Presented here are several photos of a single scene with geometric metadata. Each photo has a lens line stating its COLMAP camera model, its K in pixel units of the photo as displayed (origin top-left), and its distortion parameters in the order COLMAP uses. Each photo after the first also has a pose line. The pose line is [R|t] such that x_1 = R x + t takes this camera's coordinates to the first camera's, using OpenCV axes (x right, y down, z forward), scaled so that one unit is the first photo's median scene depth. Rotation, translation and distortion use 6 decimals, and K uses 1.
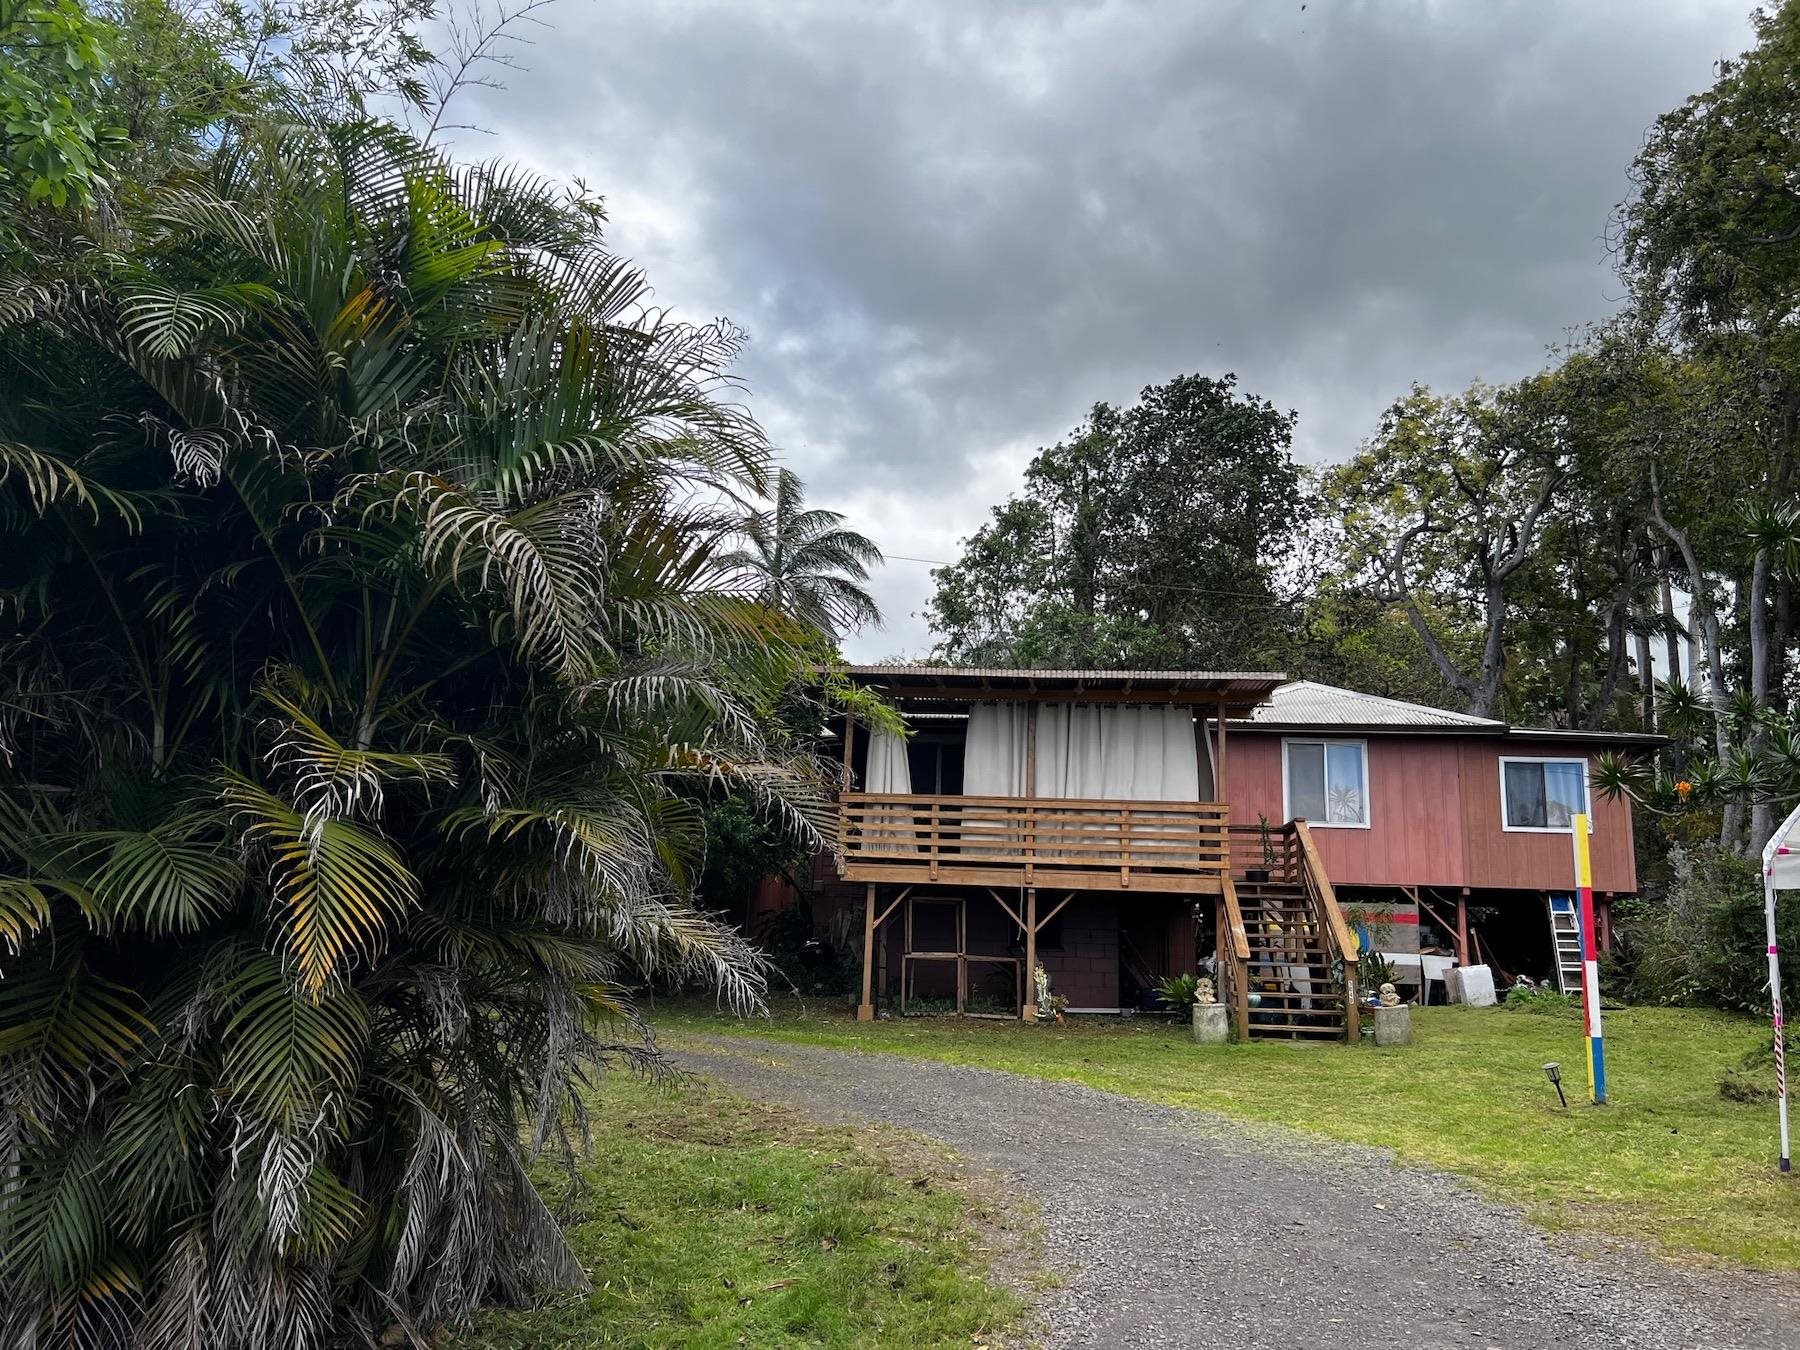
lens RADIAL K [[1359.5, 0, 900.0], [0, 1359.5, 675.0], [0, 0, 1]] dist [-0.004967, -0.001364]
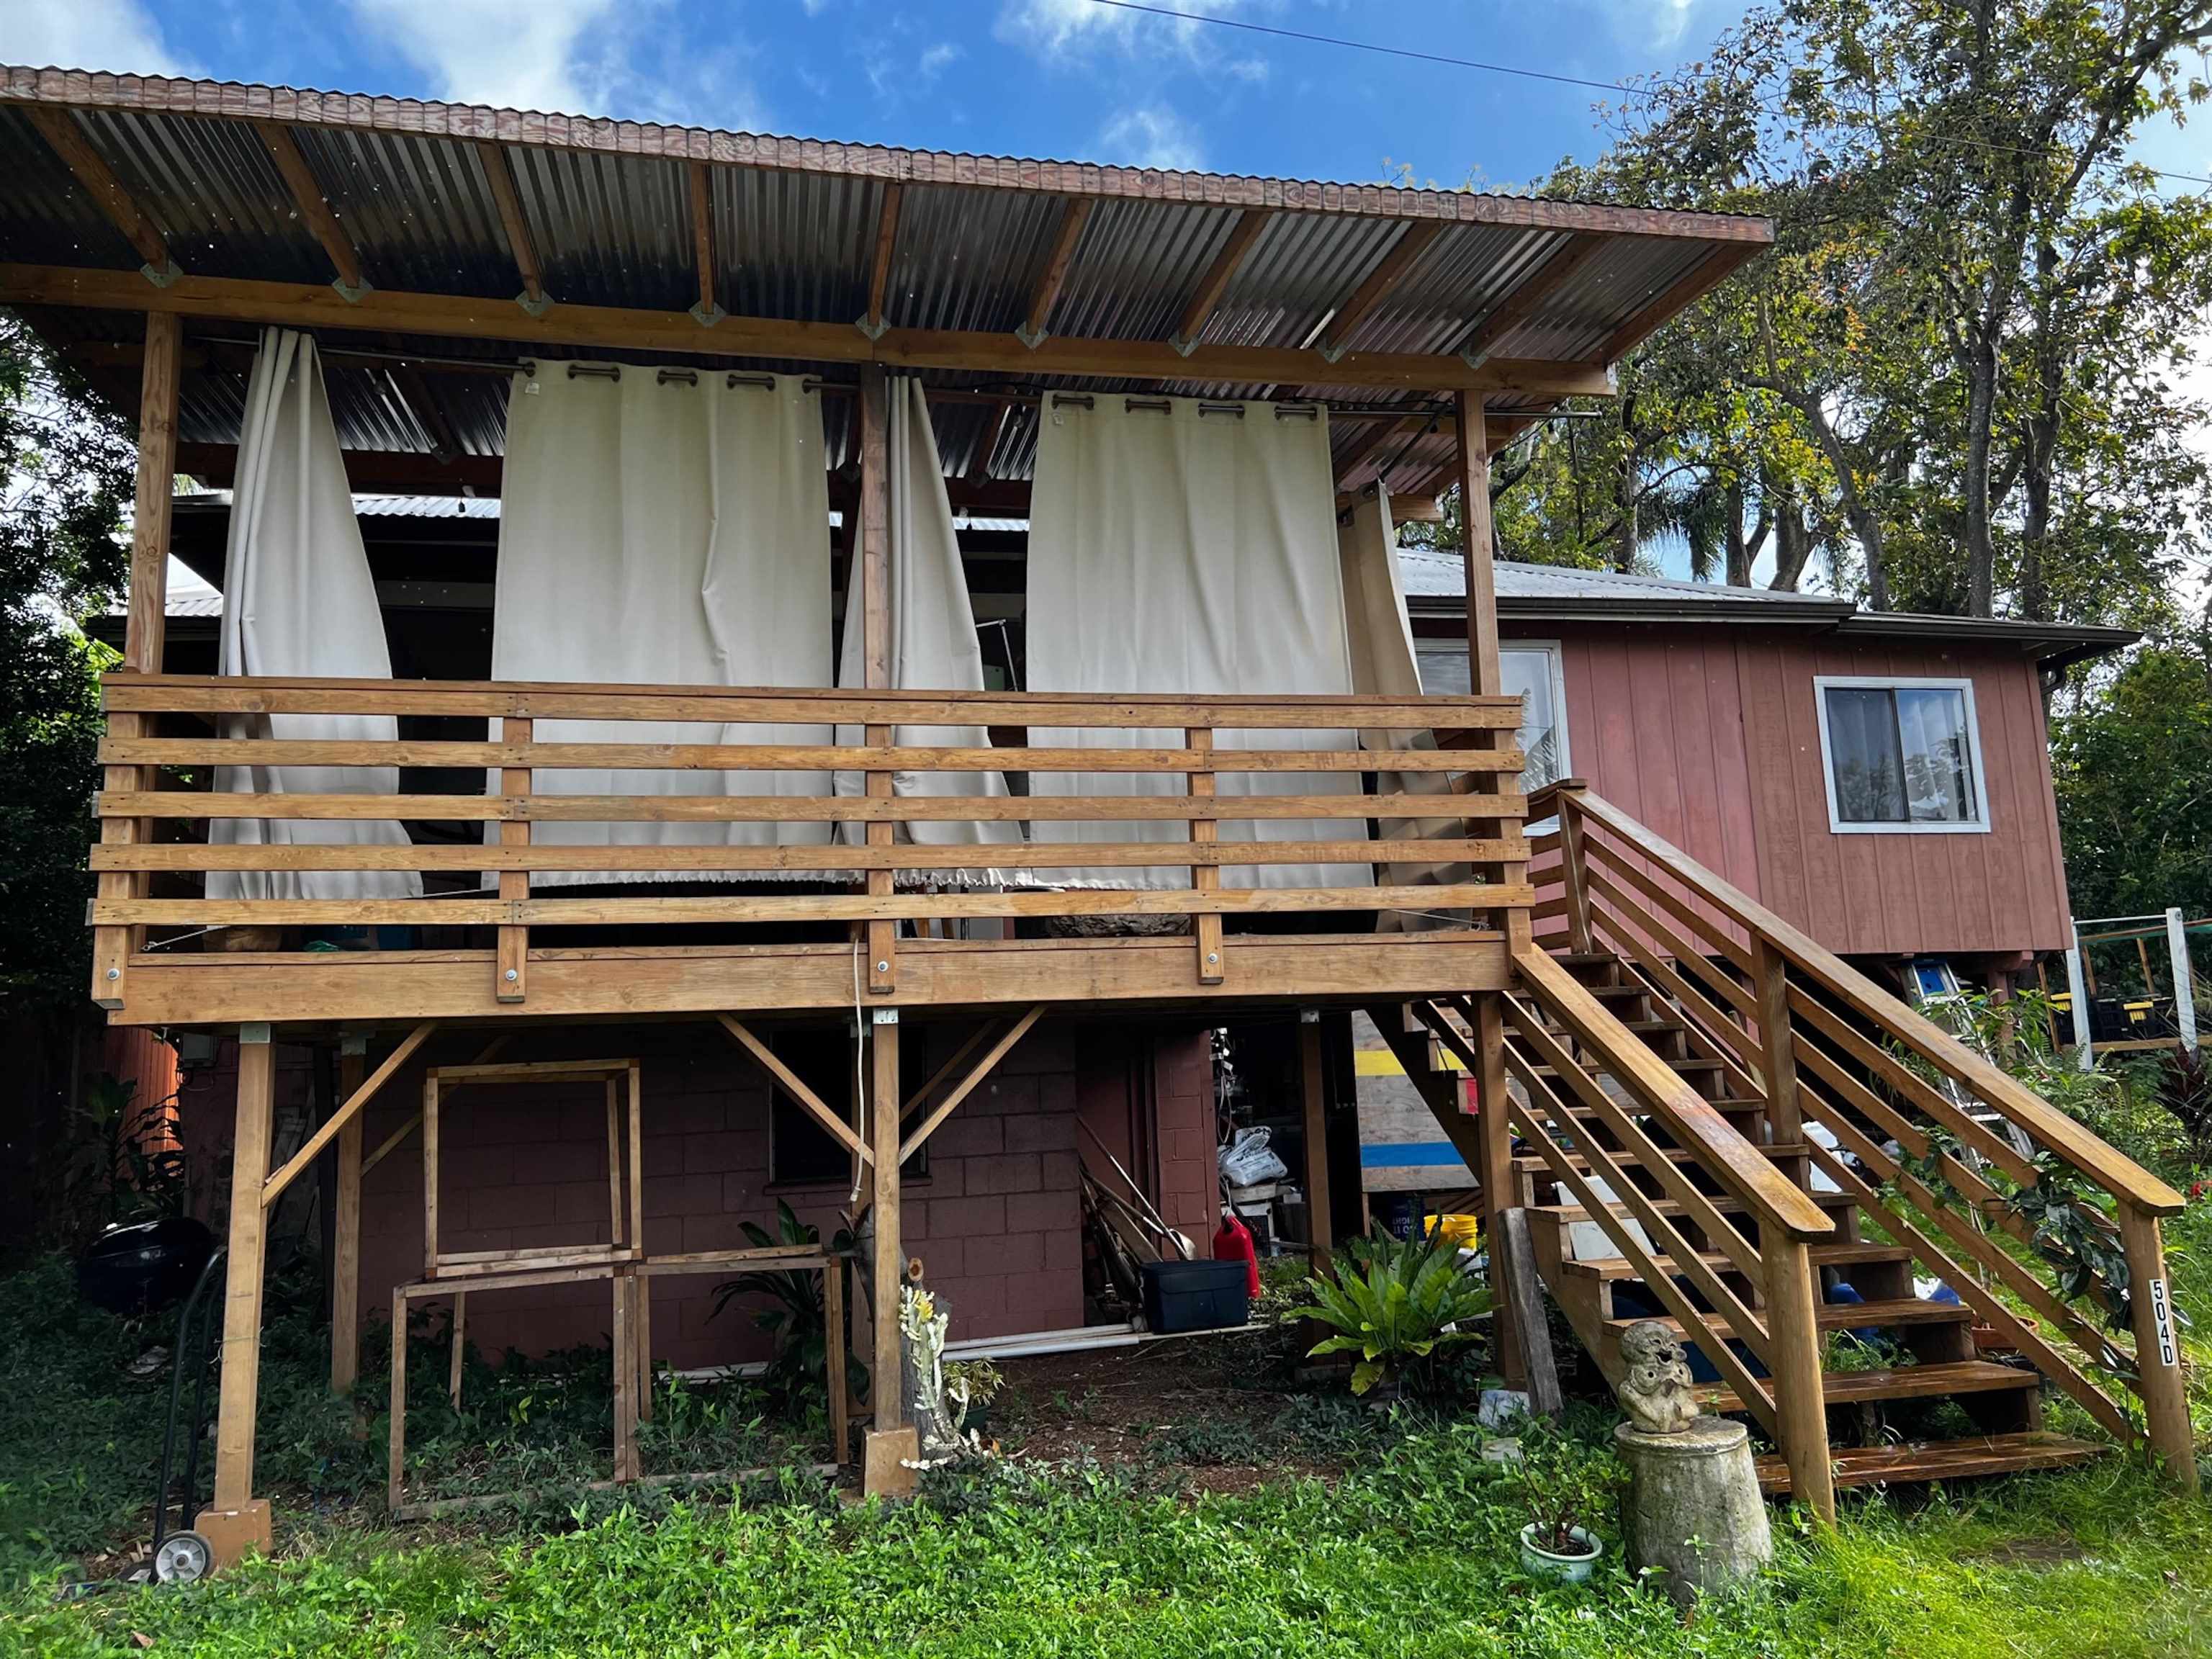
lens RADIAL K [[1543.0, 0, 1106.0], [0, 1543.0, 829.5], [0, 0, 1]] dist [0.001703, -0.000587]
pose [[0.944862, -0.021134, 0.326787, 0.036535], [0.008292, 0.999139, 0.040643, 0.105674], [-0.327365, -0.035692, 0.944224, 0.675133]]
